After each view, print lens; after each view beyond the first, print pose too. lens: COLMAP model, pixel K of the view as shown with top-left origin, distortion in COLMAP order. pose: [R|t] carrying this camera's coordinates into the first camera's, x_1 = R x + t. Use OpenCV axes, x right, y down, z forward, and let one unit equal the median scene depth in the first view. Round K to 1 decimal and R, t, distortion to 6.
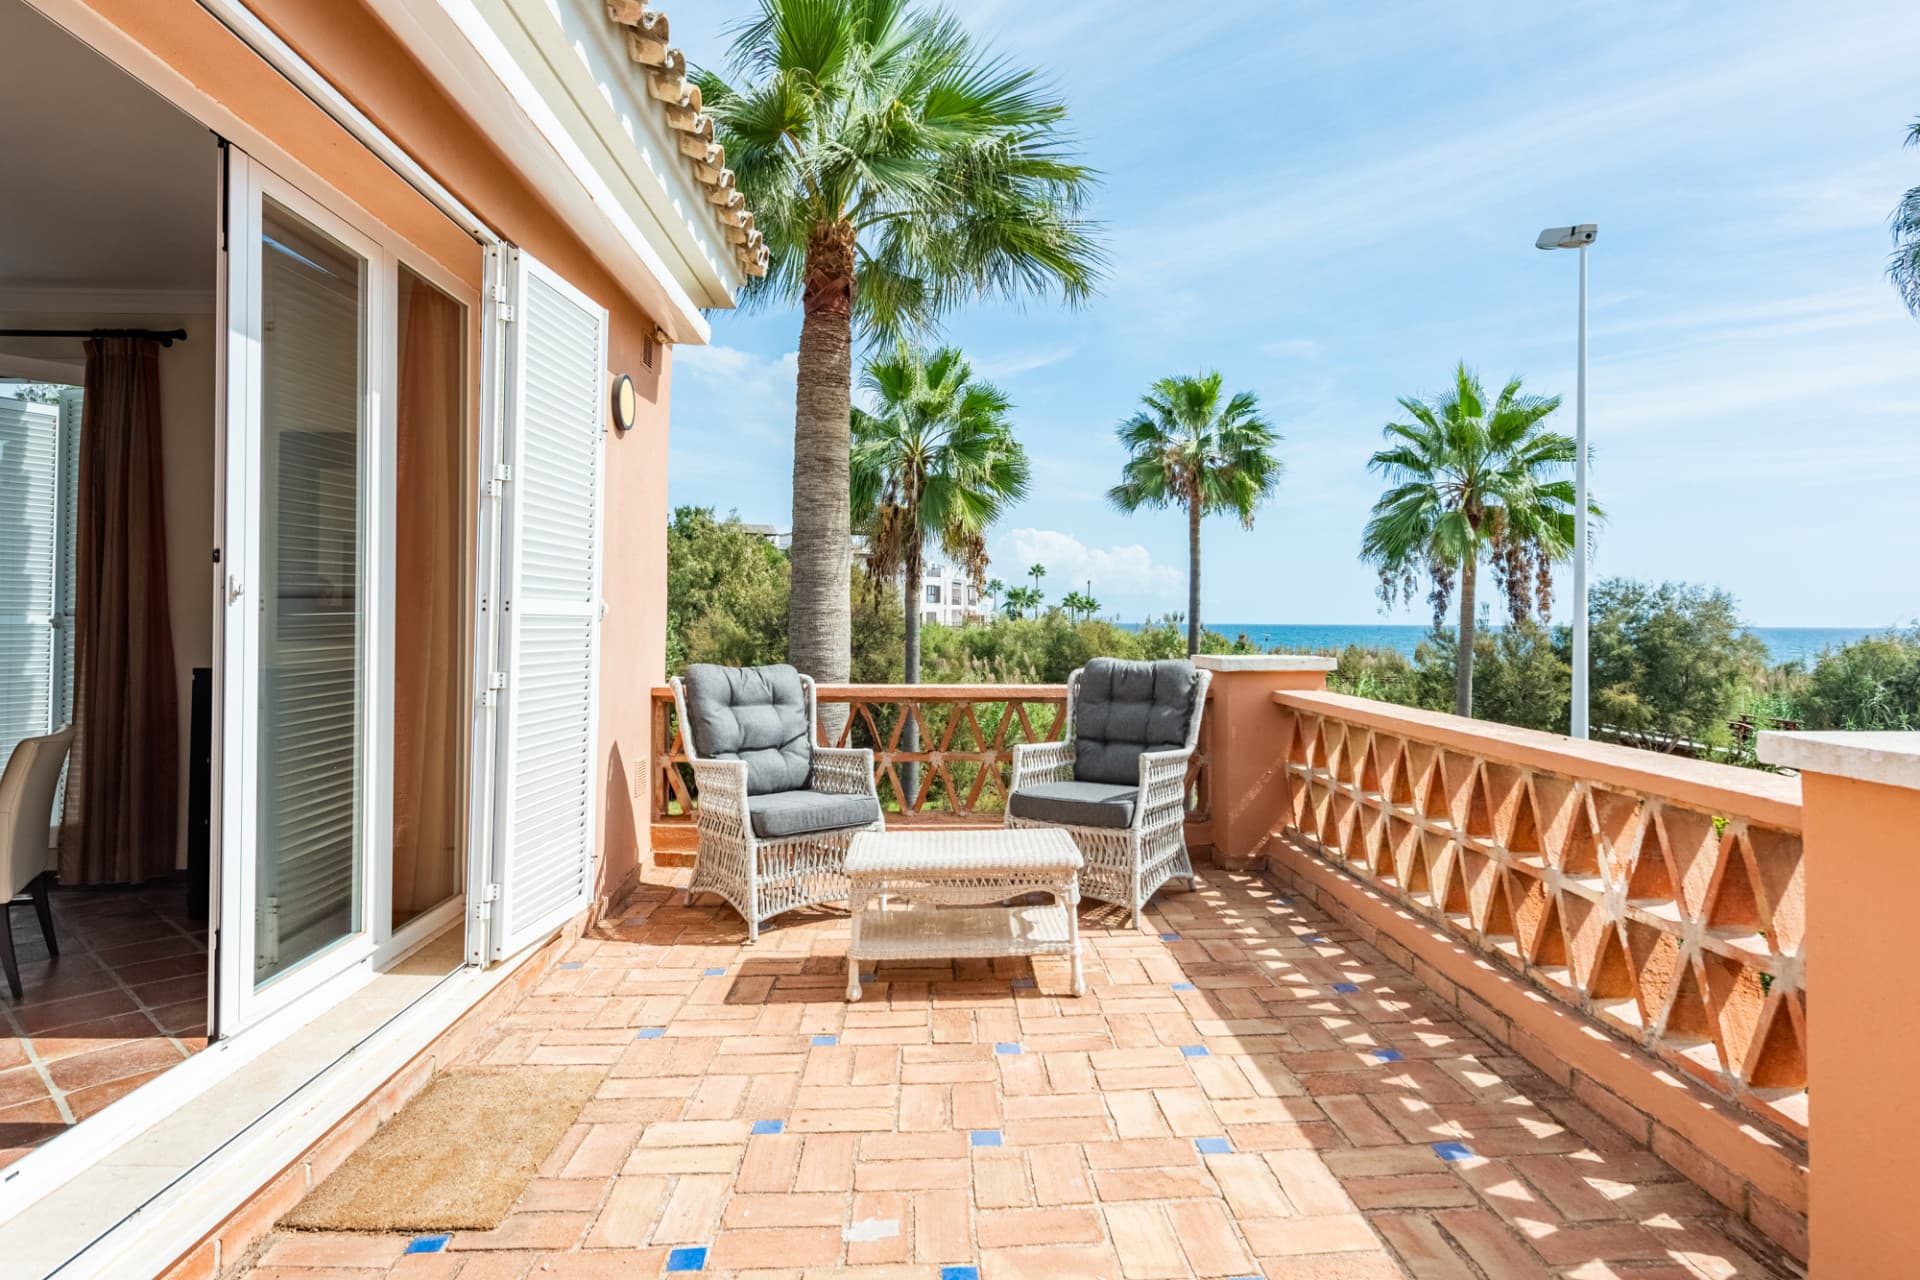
lens RADIAL K [[1074.0, 0, 964.3], [0, 1074.0, 602.4], [0, 0, 1]] dist [0.000927, -0.000281]
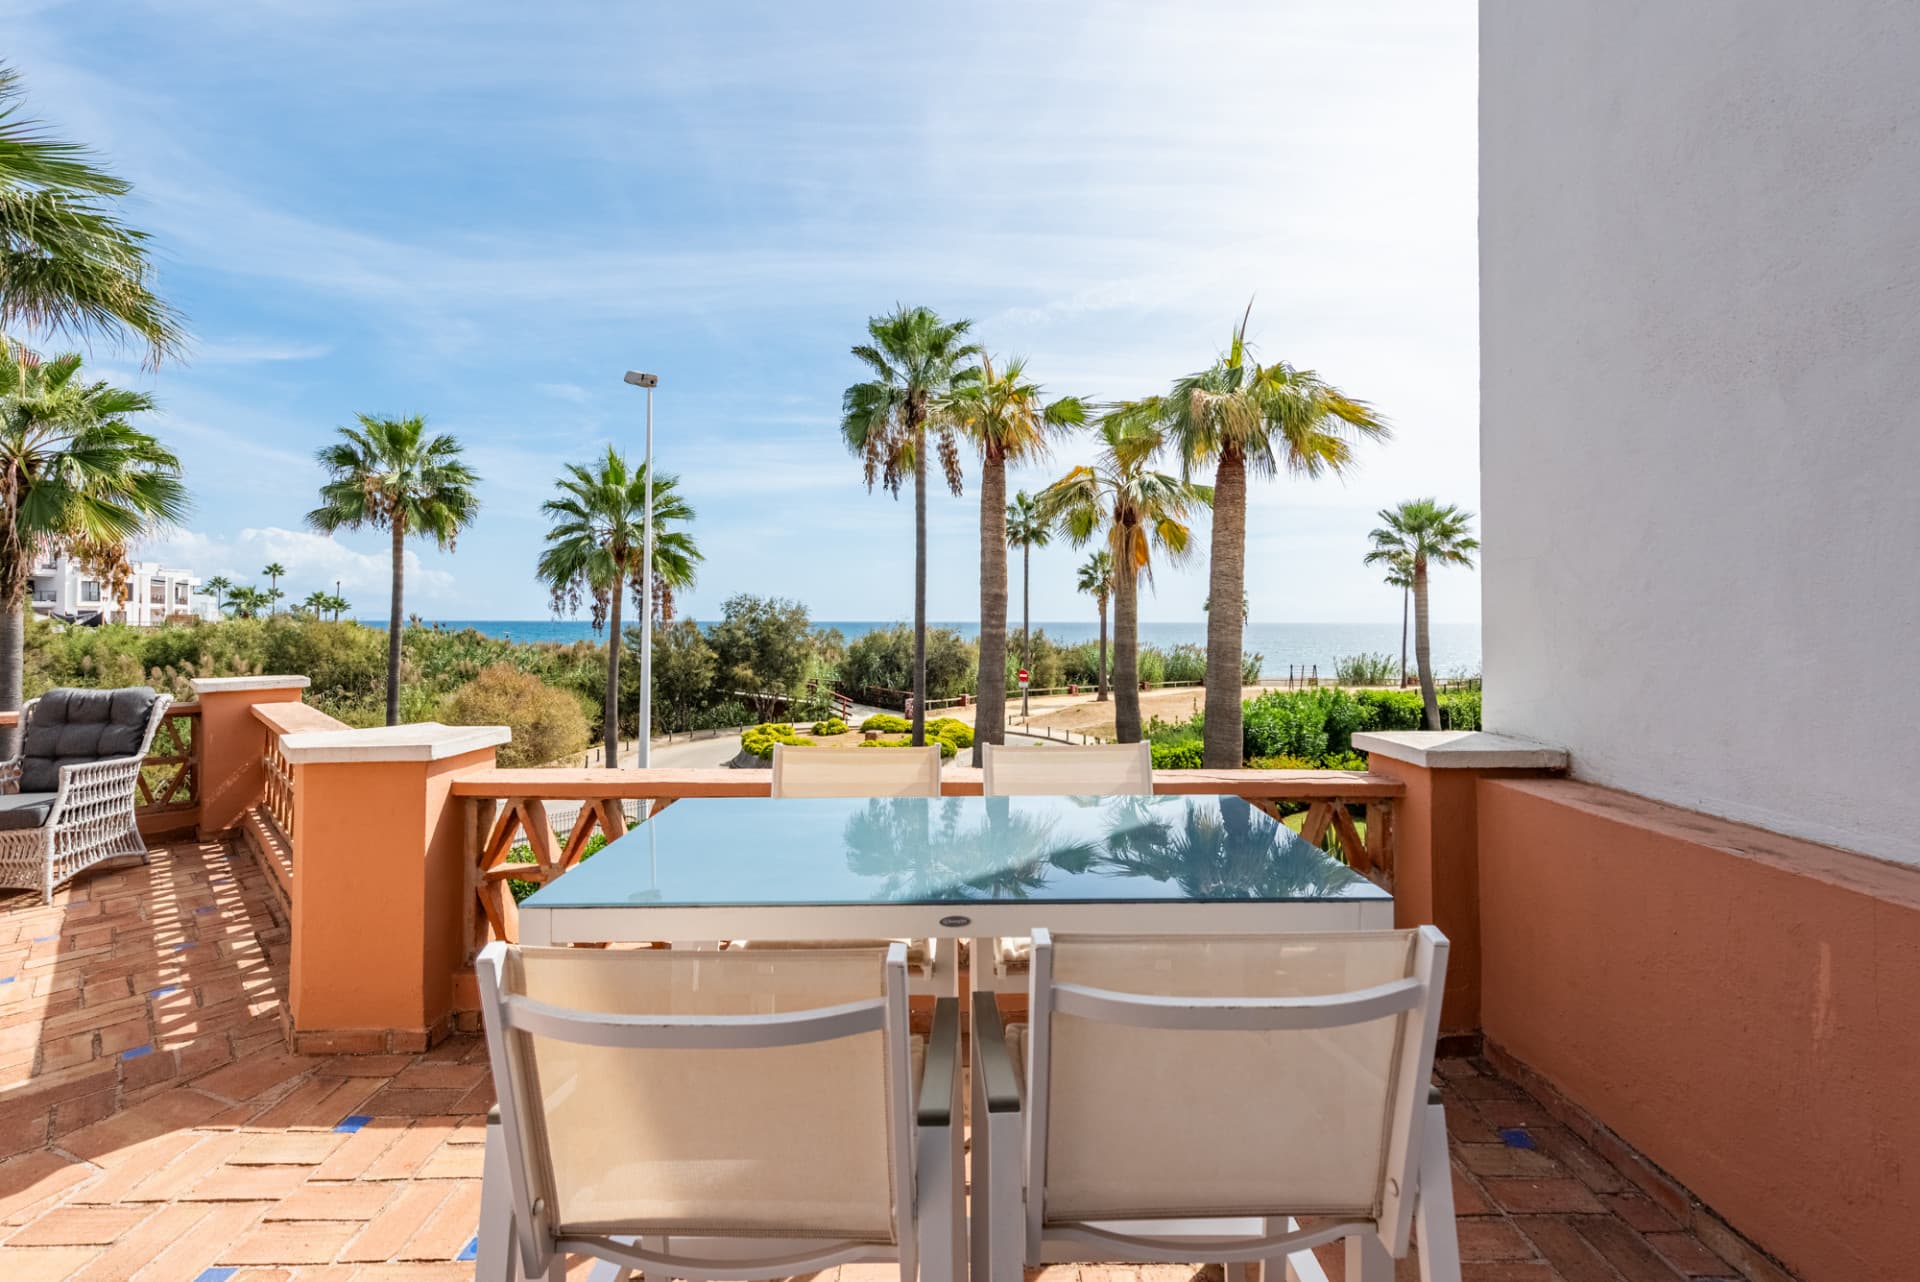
lens RADIAL K [[818.9, 0, 955.9], [0, 818.9, 603.5], [0, 0, 1]] dist [0.010271, -0.000544]
pose [[0.727689, 0.009881, 0.685836, 0.054729], [-0.009378, 0.999946, -0.004456, -0.012467], [-0.685843, -0.003189, 0.727743, -0.094740]]
